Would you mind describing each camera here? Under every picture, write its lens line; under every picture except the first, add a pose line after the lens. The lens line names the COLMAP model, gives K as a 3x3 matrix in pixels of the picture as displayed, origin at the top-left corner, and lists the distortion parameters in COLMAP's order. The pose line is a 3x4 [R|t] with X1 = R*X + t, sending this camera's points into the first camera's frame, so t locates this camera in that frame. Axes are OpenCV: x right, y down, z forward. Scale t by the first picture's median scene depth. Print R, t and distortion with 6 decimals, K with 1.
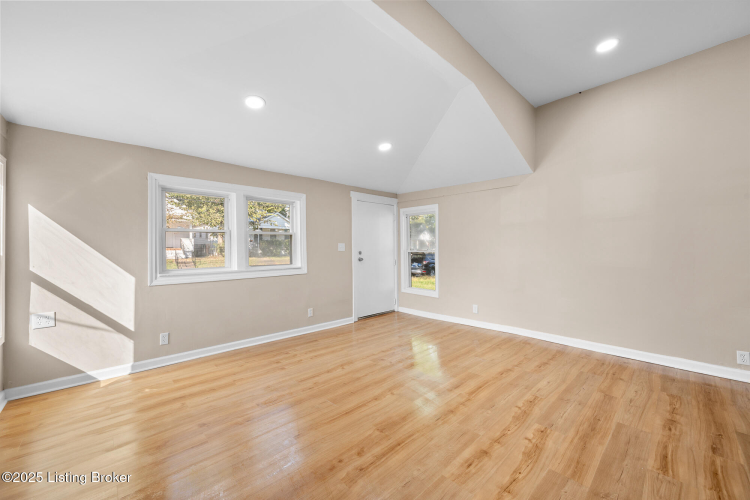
lens RADIAL K [[292.5, 0, 374.2], [0, 292.5, 254.8], [0, 0, 1]] dist [-0.001299, -0.000216]
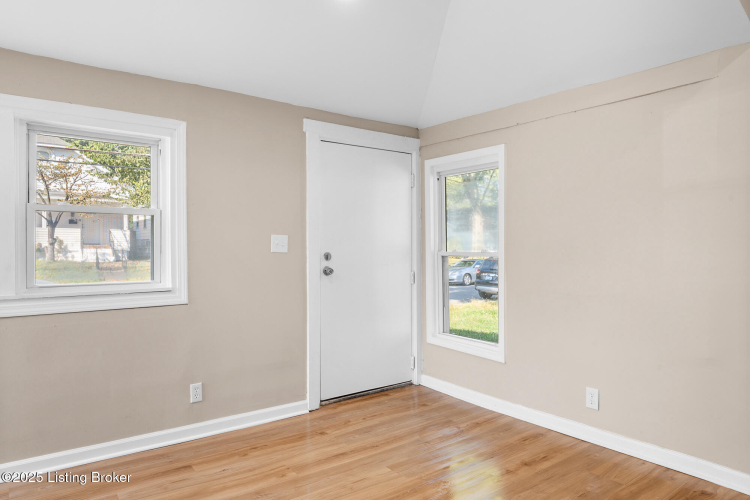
lens RADIAL K [[478.9, 0, 374.7], [0, 478.9, 252.5], [0, 0, 1]] dist [-0.007248, -0.001210]
pose [[0.992777, 0.007156, -0.119761, 0.140007], [-0.008544, 0.999902, -0.011086, -0.006685], [0.119670, 0.012029, 0.992741, 0.342321]]
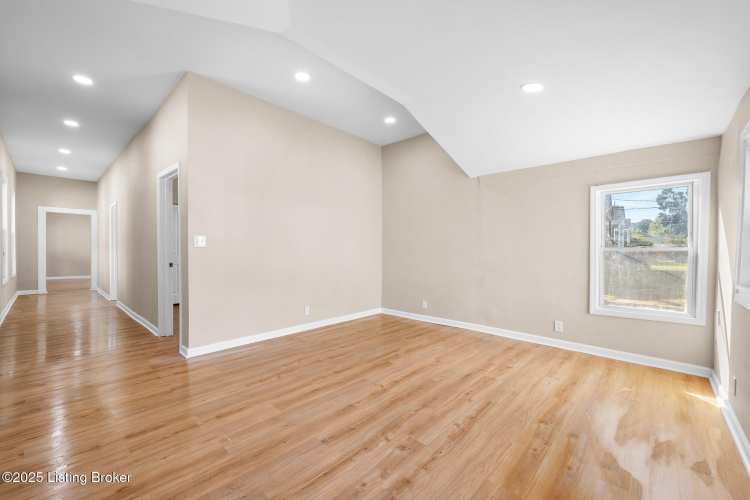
lens RADIAL K [[305.6, 0, 374.9], [0, 305.6, 250.3], [0, 0, 1]] dist [-0.002278, 0.000028]
pose [[-0.998231, -0.001743, -0.059423, 0.091087], [-0.002805, 0.999838, 0.017794, -0.017255], [0.059383, 0.017929, -0.998074, 1.238063]]
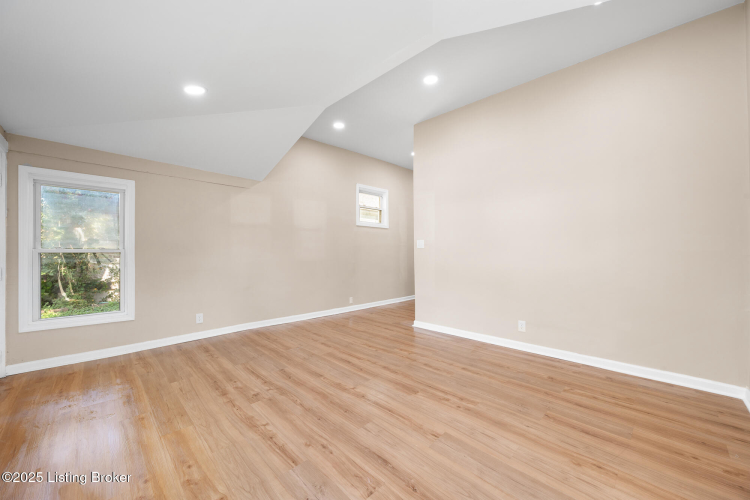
lens RADIAL K [[292.5, 0, 374.8], [0, 292.5, 249.7], [0, 0, 1]] dist [-0.001299, -0.000216]
pose [[-0.017622, 0.004183, 0.999836, -0.574851], [0.016935, 0.999849, -0.003884, -0.003071], [-0.999701, 0.016864, -0.017690, 0.557450]]
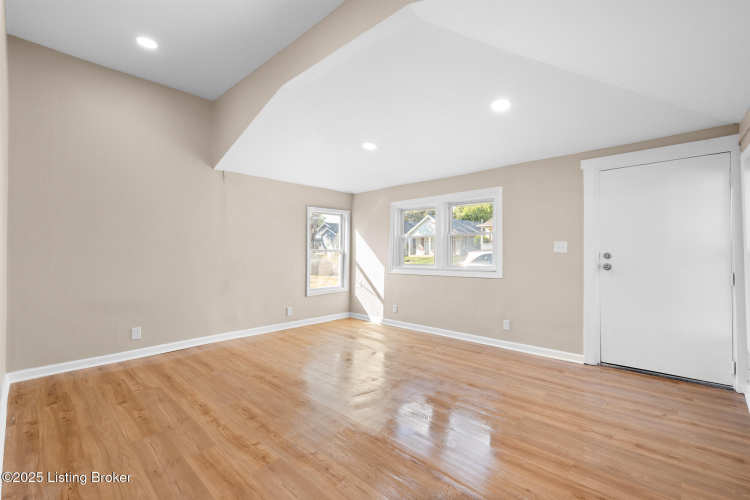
lens RADIAL K [[323.1, 0, 370.9], [0, 323.1, 249.9], [0, 0, 1]] dist [-0.000045, -0.000482]
pose [[0.056794, -0.001867, -0.998384, 0.734718], [-0.017794, 0.999838, -0.002881, -0.010226], [0.998227, 0.017929, 0.056752, 0.590012]]
